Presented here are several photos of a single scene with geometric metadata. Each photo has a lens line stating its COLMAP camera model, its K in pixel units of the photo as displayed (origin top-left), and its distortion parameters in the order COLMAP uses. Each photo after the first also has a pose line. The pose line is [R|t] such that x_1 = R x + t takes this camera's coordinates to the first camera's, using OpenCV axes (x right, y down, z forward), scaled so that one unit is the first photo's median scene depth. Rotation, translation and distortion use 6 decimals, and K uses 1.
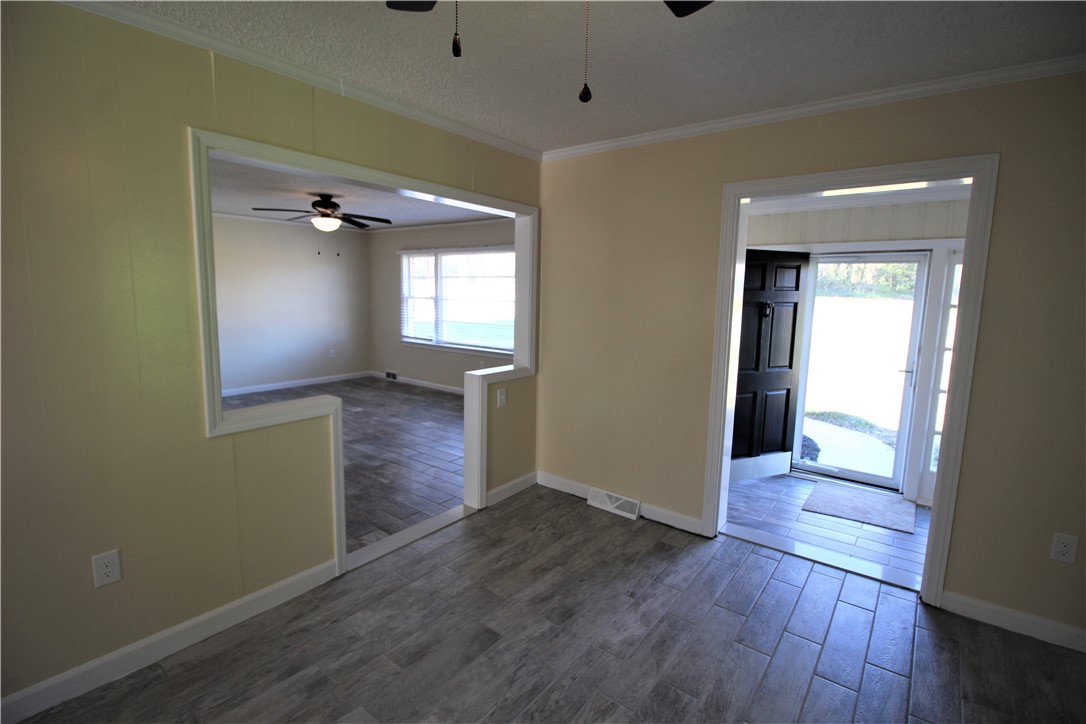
lens RADIAL K [[503.0, 0, 542.0], [0, 503.0, 356.4], [0, 0, 1]] dist [0.000693, -0.013869]
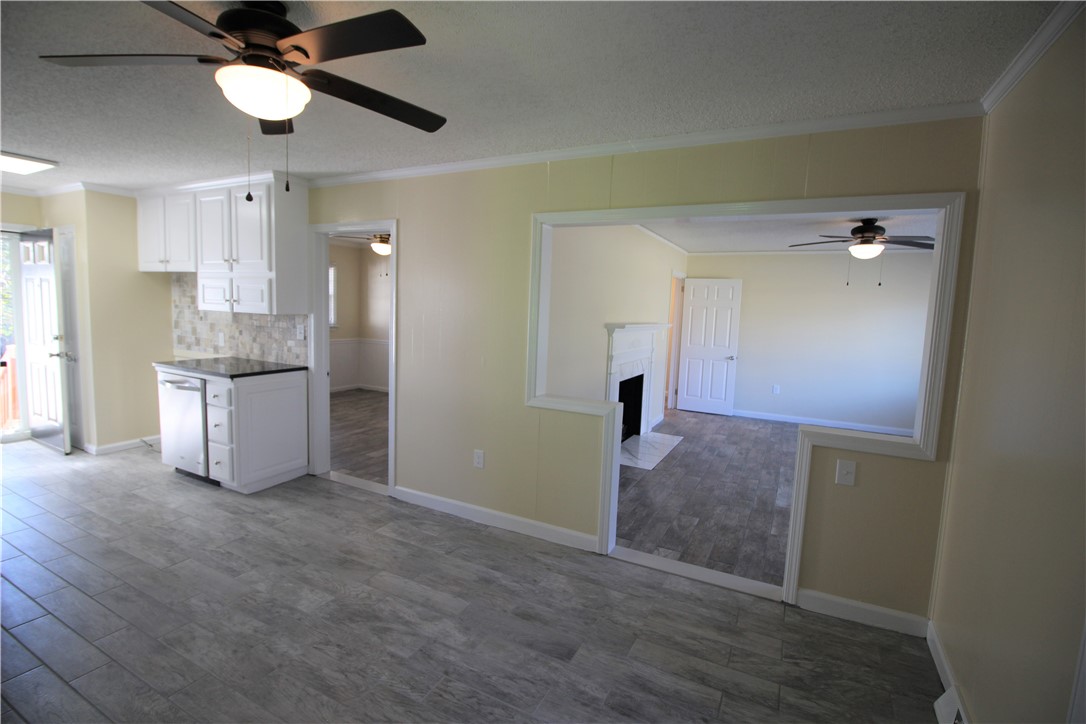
lens RADIAL K [[503.0, 0, 542.0], [0, 503.0, 356.4], [0, 0, 1]] dist [0.000693, -0.013869]
pose [[0.185633, 0.083771, -0.979042, 0.453778], [-0.159874, 0.985658, 0.054024, -0.043250], [0.969526, 0.146495, 0.196363, 0.368049]]
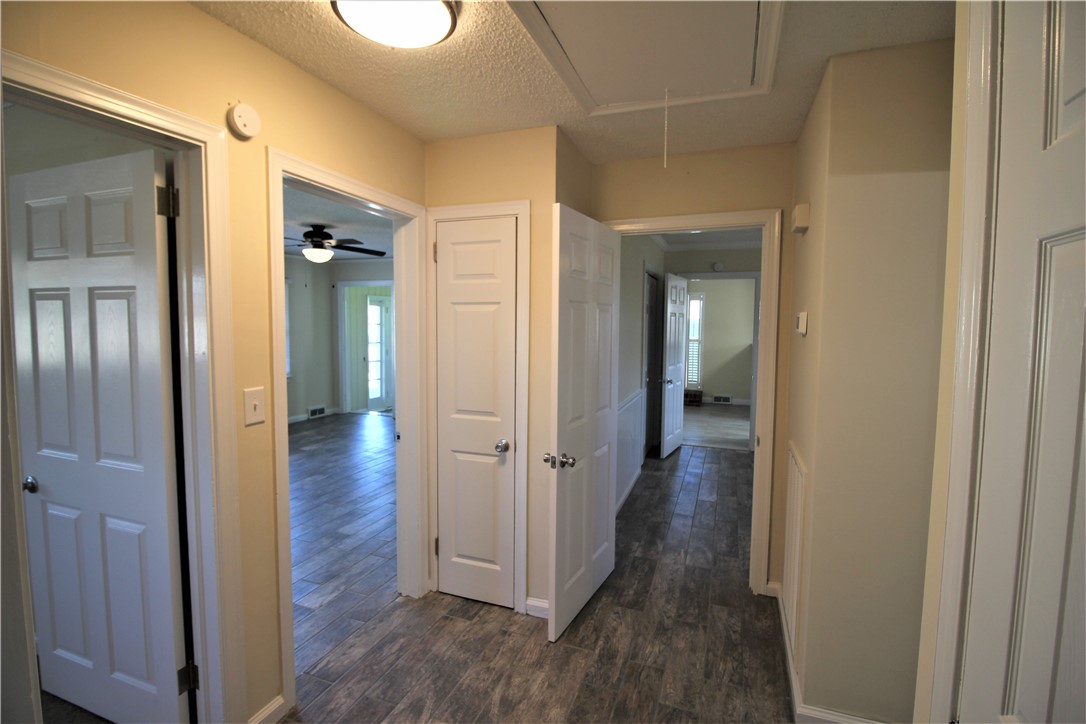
lens RADIAL K [[504.8, 0, 542.2], [0, 504.8, 356.1], [0, 0, 1]] dist [0.000155, -0.014404]
pose [[-0.294279, -0.085727, 0.951867, -1.894157], [0.106922, 0.986763, 0.121926, -0.184004], [-0.949720, 0.137656, -0.281218, 1.130176]]
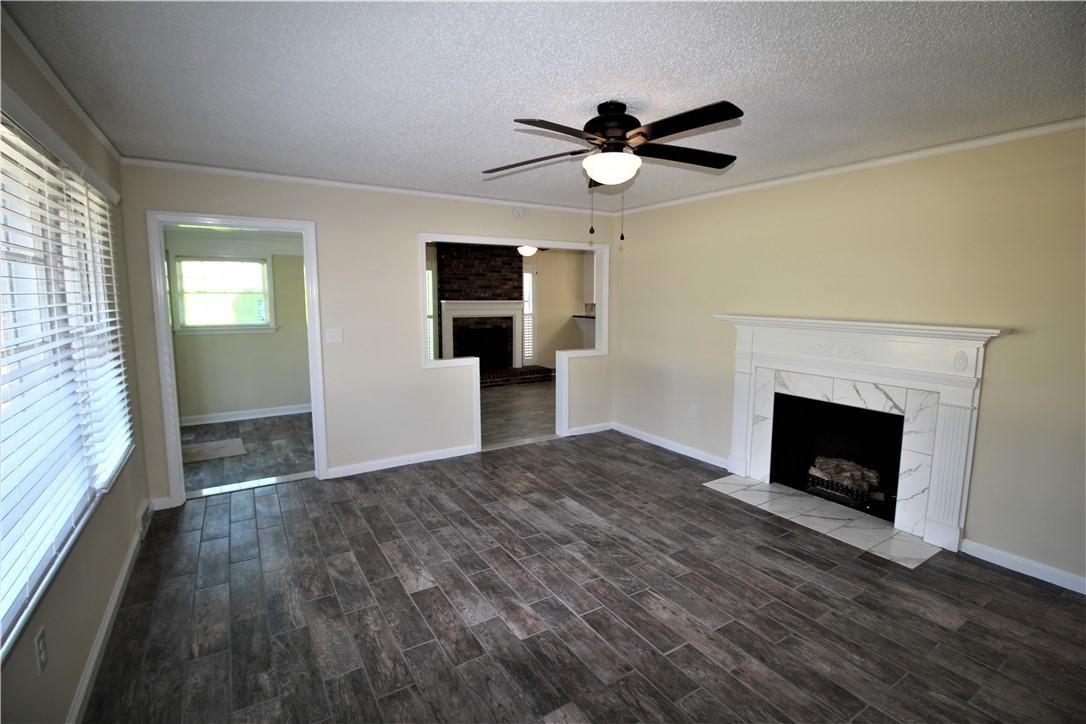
lens RADIAL K [[503.0, 0, 542.0], [0, 503.0, 356.4], [0, 0, 1]] dist [0.000693, -0.013869]
pose [[-0.937933, -0.061503, 0.341320, -0.682144], [0.025963, 0.968937, 0.245942, -0.268515], [-0.345844, 0.239538, -0.907201, 1.884583]]
